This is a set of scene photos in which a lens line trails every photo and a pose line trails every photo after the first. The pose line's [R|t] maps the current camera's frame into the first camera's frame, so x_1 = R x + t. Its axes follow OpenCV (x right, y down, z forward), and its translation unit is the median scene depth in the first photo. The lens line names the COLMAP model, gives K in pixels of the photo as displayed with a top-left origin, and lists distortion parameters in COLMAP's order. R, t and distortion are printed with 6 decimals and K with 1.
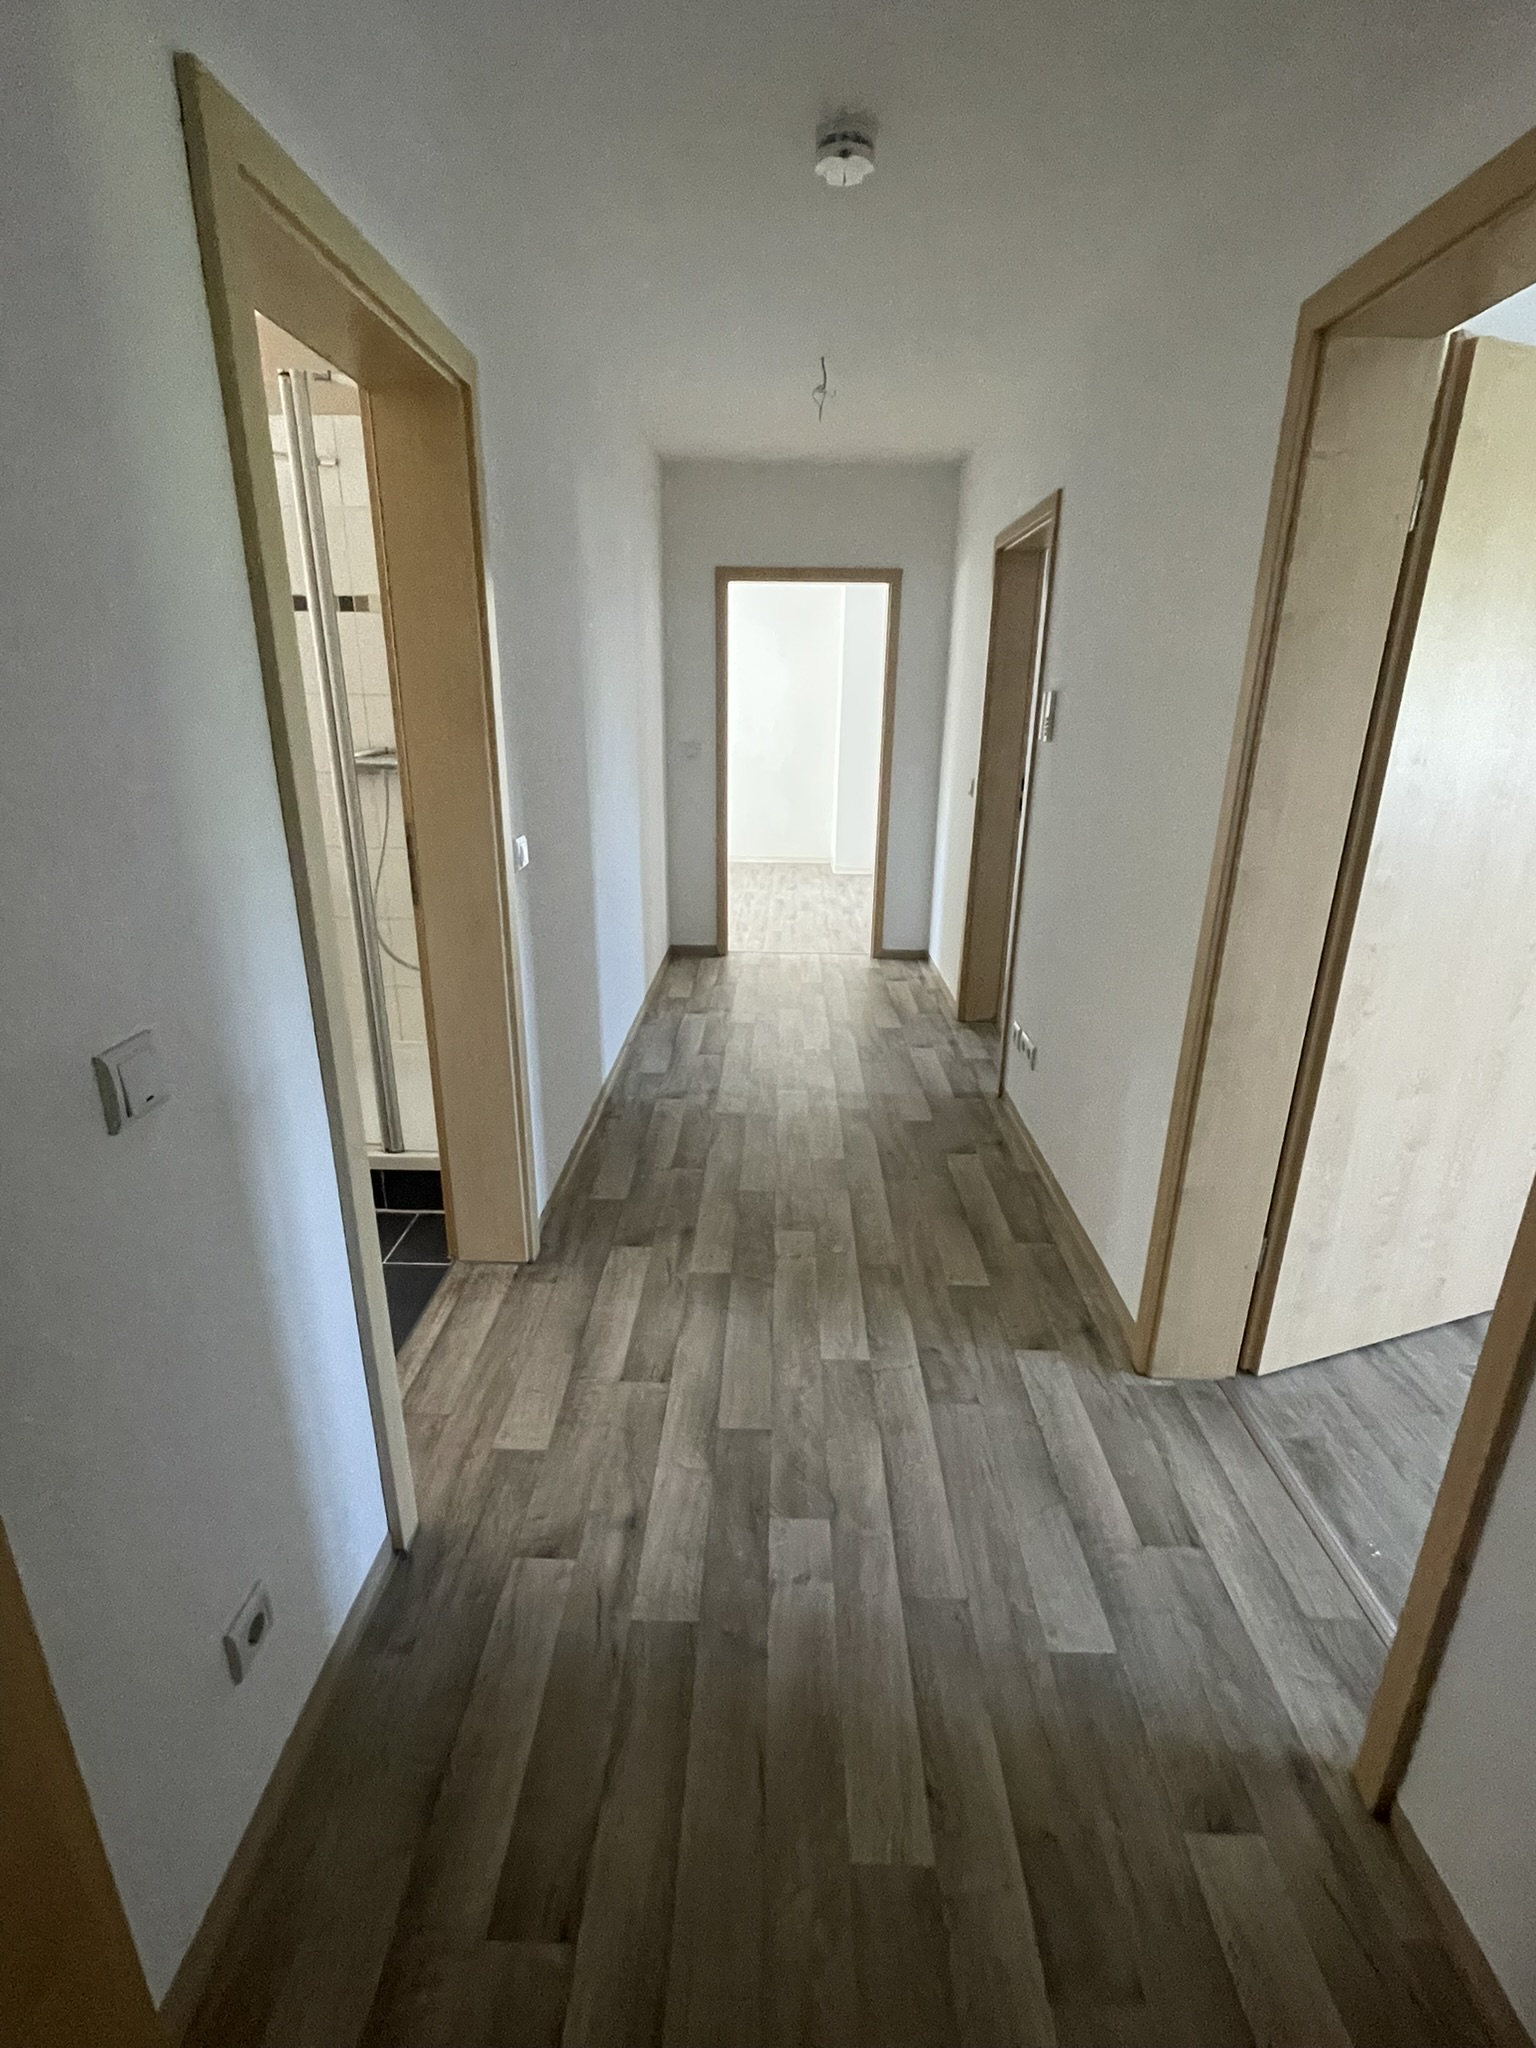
lens RADIAL K [[958.1, 0, 768.0], [0, 958.1, 1024.0], [0, 0, 1]] dist [-0.000229, -0.000024]
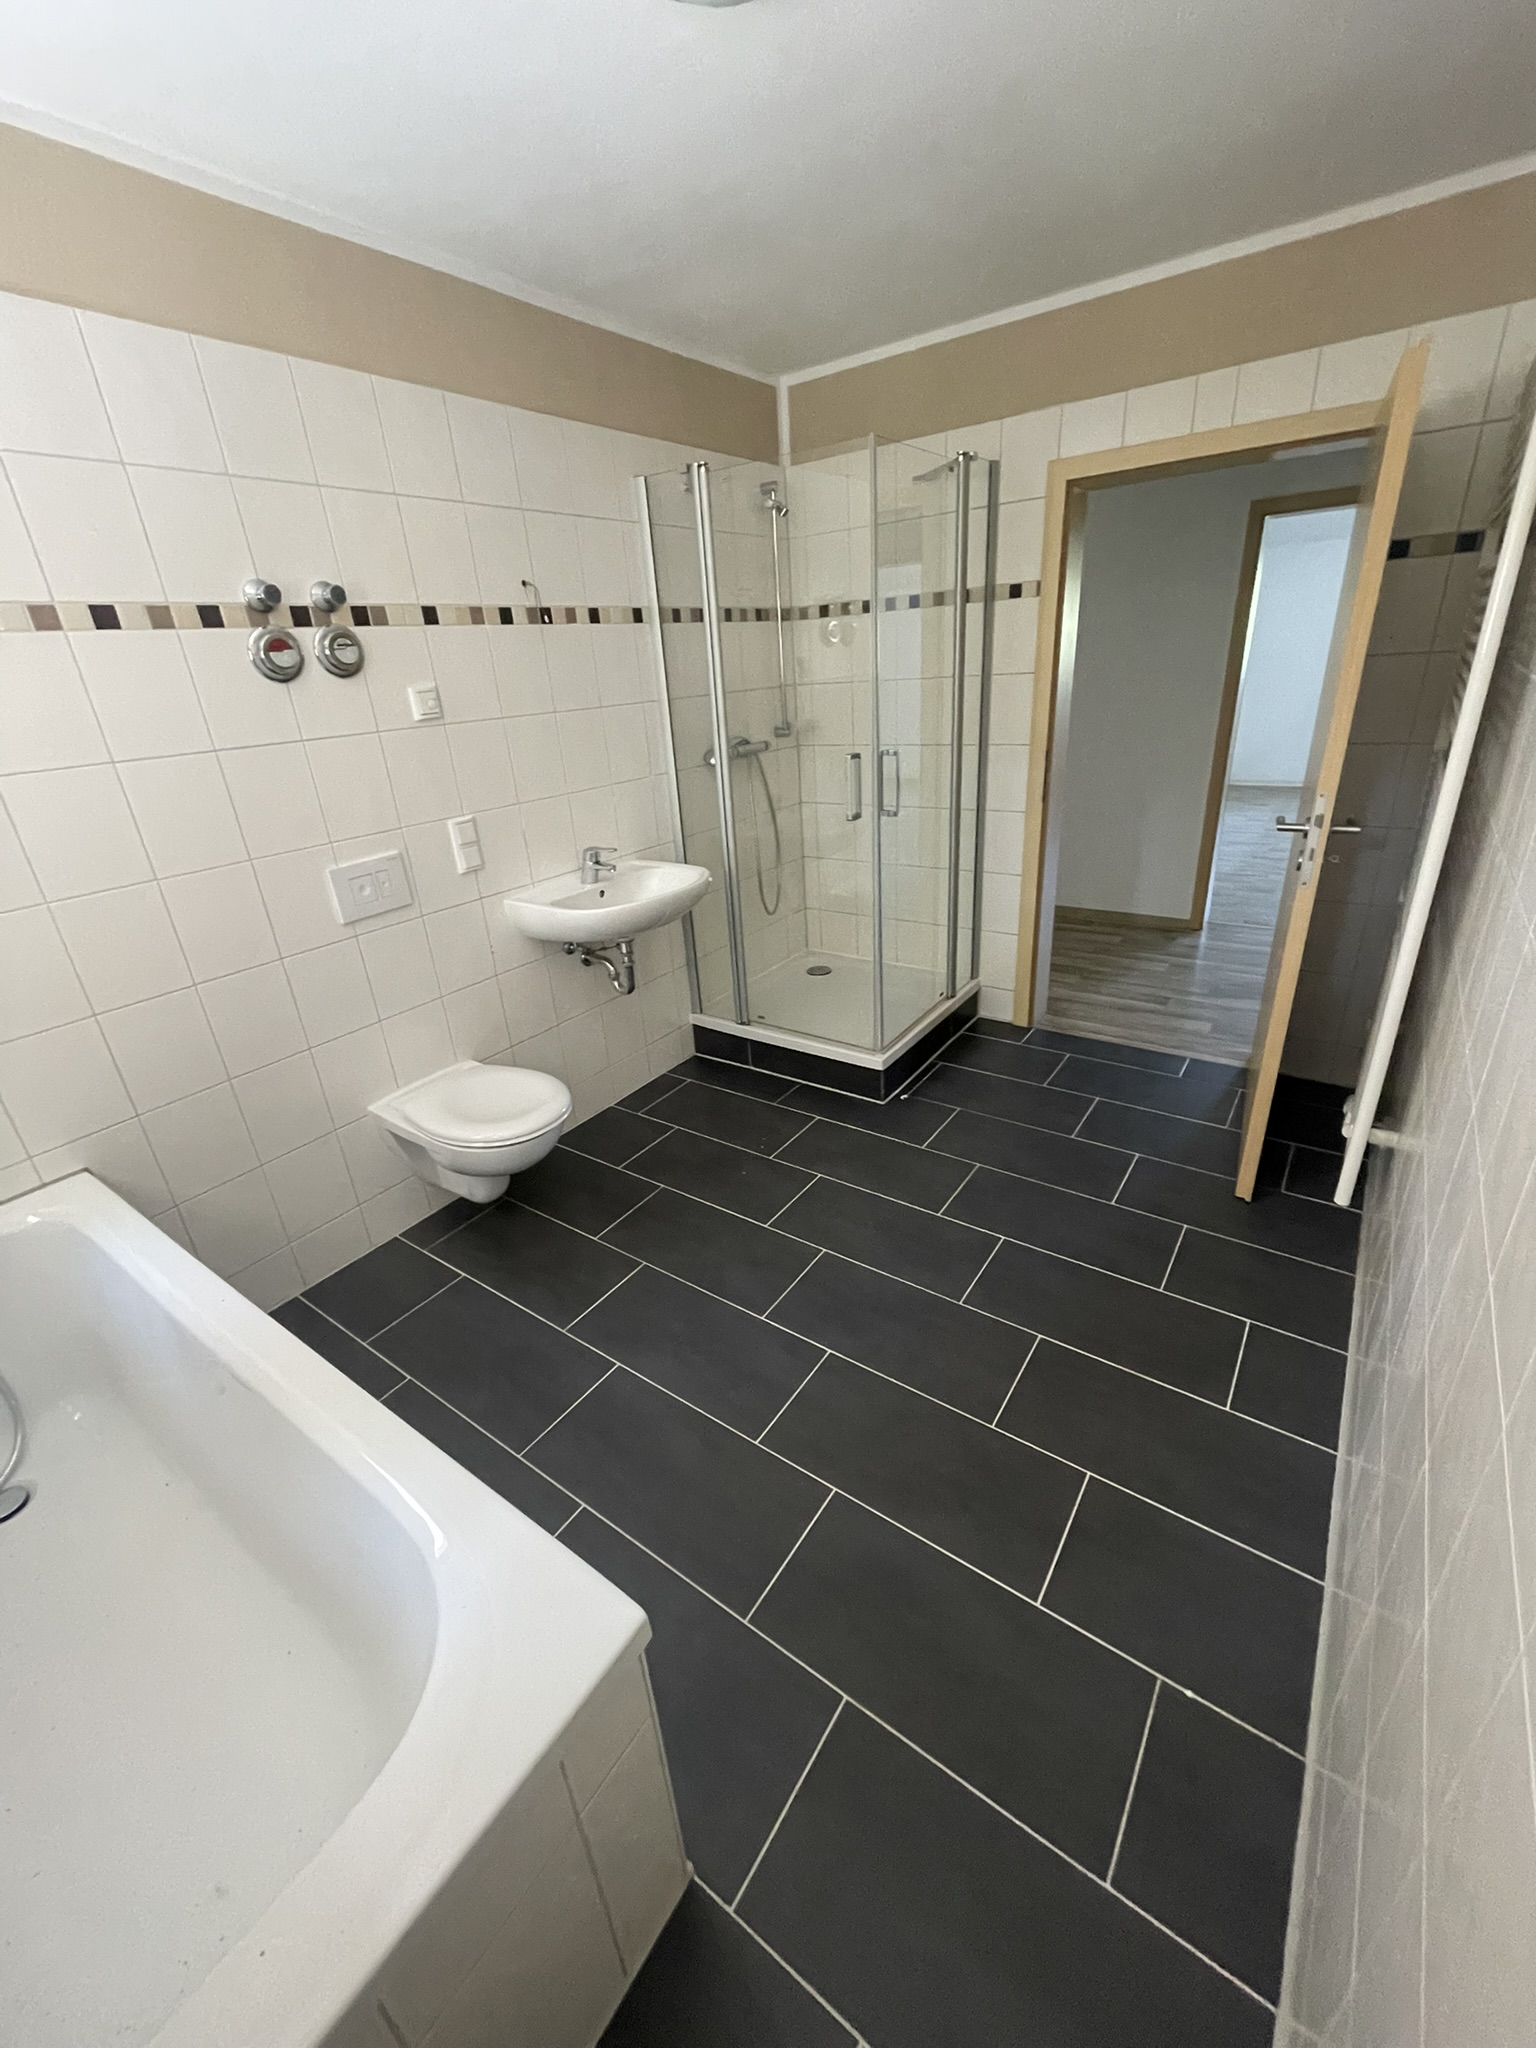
lens RADIAL K [[829.3, 0, 768.0], [0, 829.3, 1024.0], [0, 0, 1]] dist [0.000349, -0.000303]
pose [[0.559373, -0.387246, 0.732899, -1.513079], [0.337774, 0.913916, 0.225091, -0.212821], [-0.756974, 0.121644, 0.642022, 0.407826]]
